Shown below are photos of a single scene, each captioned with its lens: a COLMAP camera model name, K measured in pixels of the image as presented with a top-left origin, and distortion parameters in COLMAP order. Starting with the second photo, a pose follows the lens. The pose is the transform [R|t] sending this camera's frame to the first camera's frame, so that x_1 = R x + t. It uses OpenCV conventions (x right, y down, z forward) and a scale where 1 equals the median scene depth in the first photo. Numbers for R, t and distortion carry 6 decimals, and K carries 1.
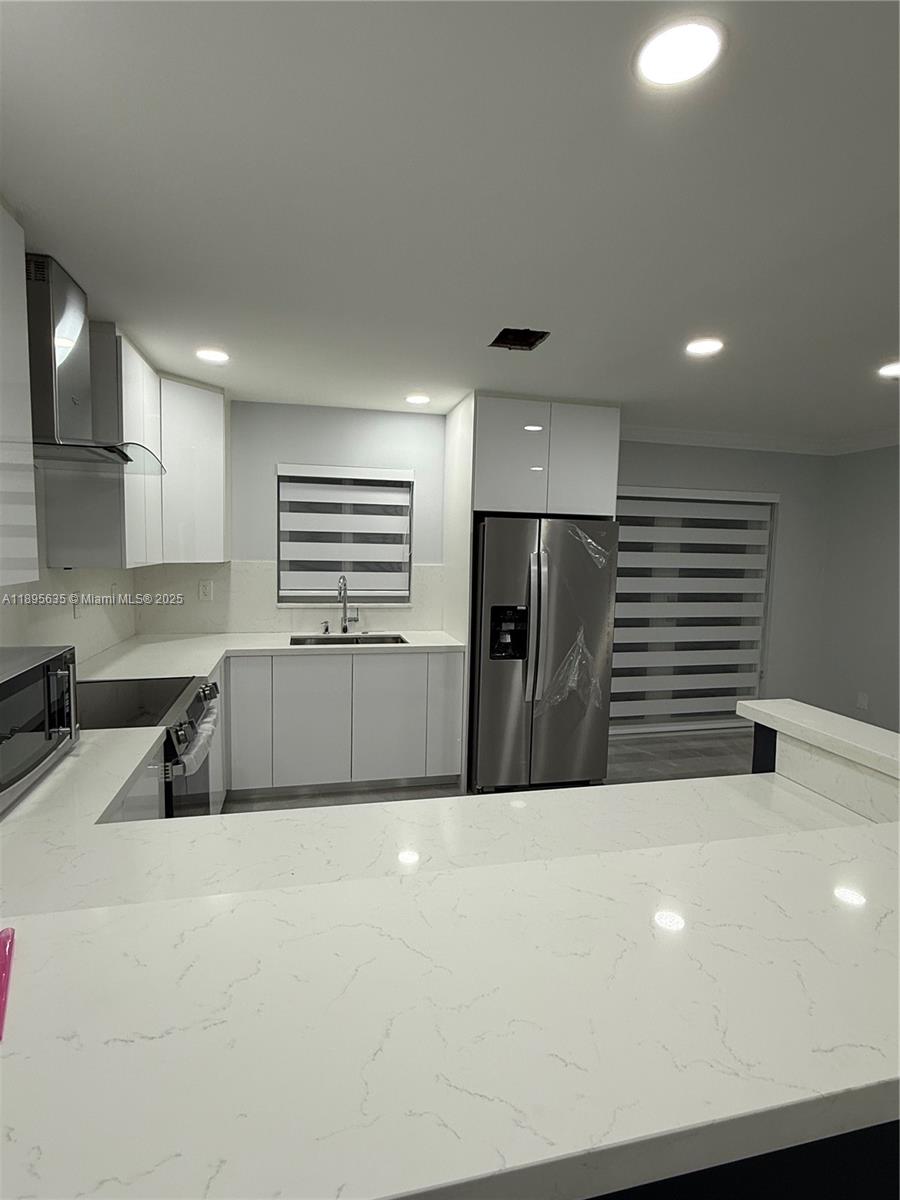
lens RADIAL K [[607.7, 0, 452.2], [0, 607.7, 607.4], [0, 0, 1]] dist [-0.000222, -0.001335]
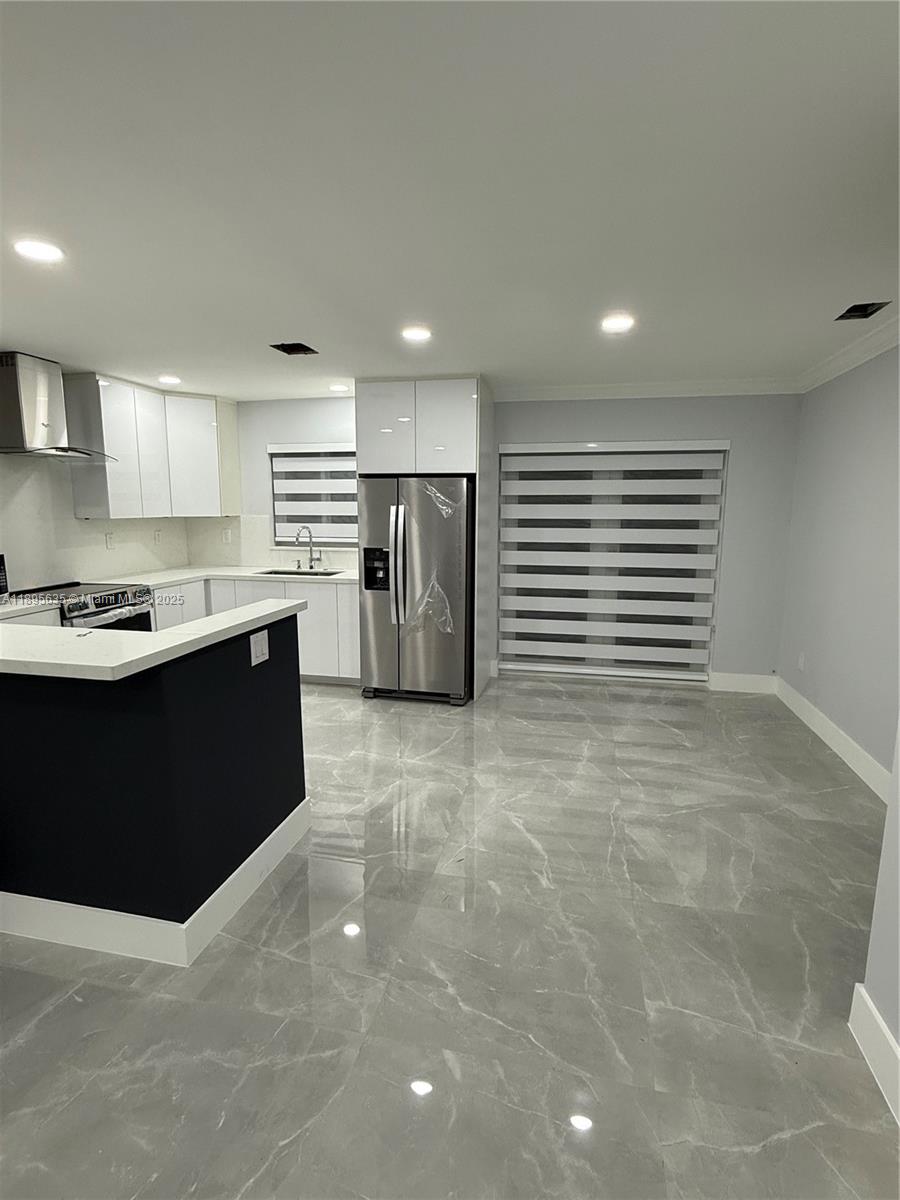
lens RADIAL K [[607.7, 0, 454.3], [0, 607.7, 600.9], [0, 0, 1]] dist [-0.000222, -0.001335]
pose [[0.901182, 0.048592, -0.430708, 0.682217], [-0.026786, 0.998040, 0.056553, 0.027353], [0.432612, -0.039427, 0.900718, -0.070418]]
